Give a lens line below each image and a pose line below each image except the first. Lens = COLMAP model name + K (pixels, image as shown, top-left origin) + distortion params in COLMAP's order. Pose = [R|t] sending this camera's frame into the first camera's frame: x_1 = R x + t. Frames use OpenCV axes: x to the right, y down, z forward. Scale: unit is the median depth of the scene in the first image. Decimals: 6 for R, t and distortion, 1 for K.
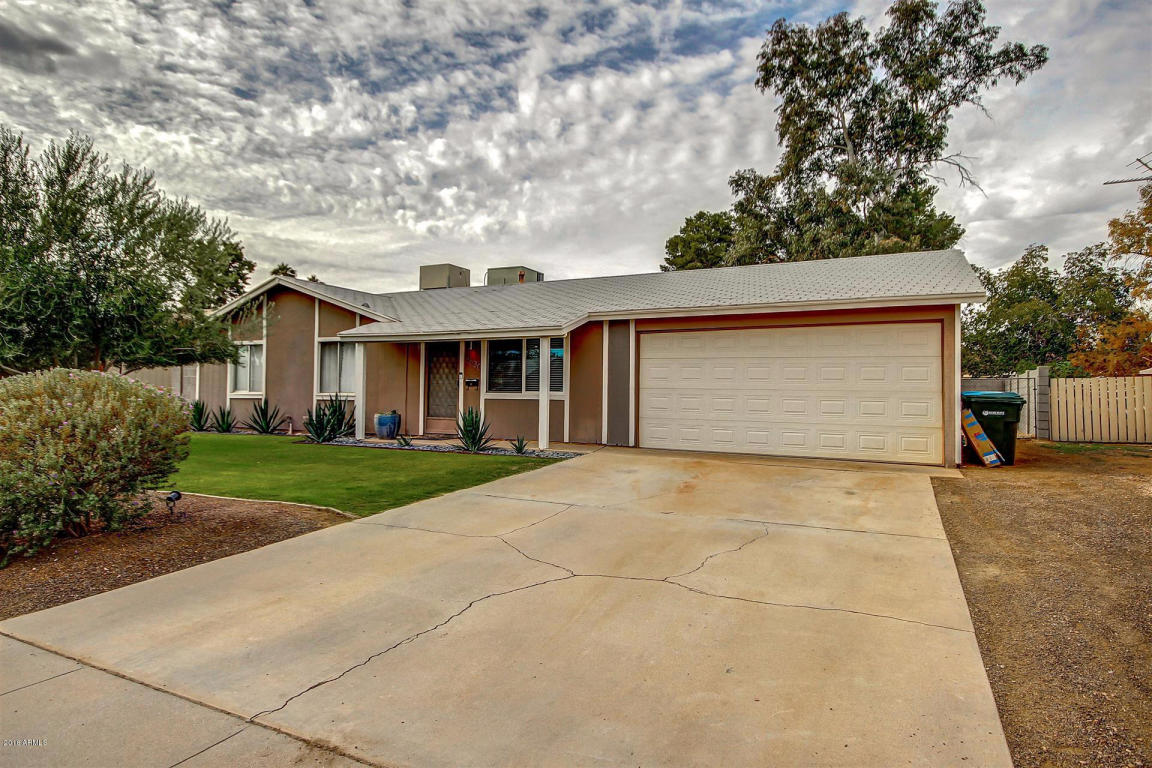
lens RADIAL K [[641.4, 0, 576.8], [0, 641.4, 383.3], [0, 0, 1]] dist [0.004180, 0.001275]
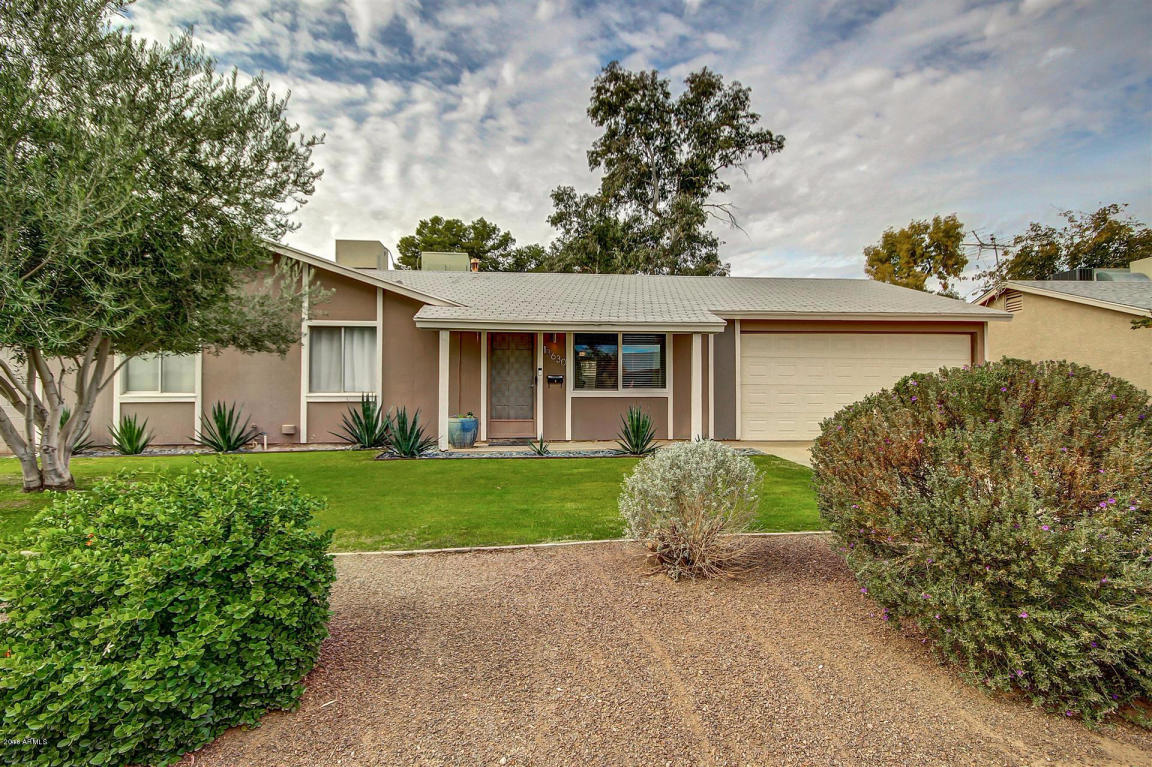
lens RADIAL K [[591.0, 0, 576.1], [0, 591.0, 383.1], [0, 0, 1]] dist [-0.005929, -0.000053]
pose [[0.845209, -0.004516, 0.534416, -0.568049], [0.001865, 0.999983, 0.005500, -0.000113], [-0.534432, -0.003652, 0.845203, 0.274833]]
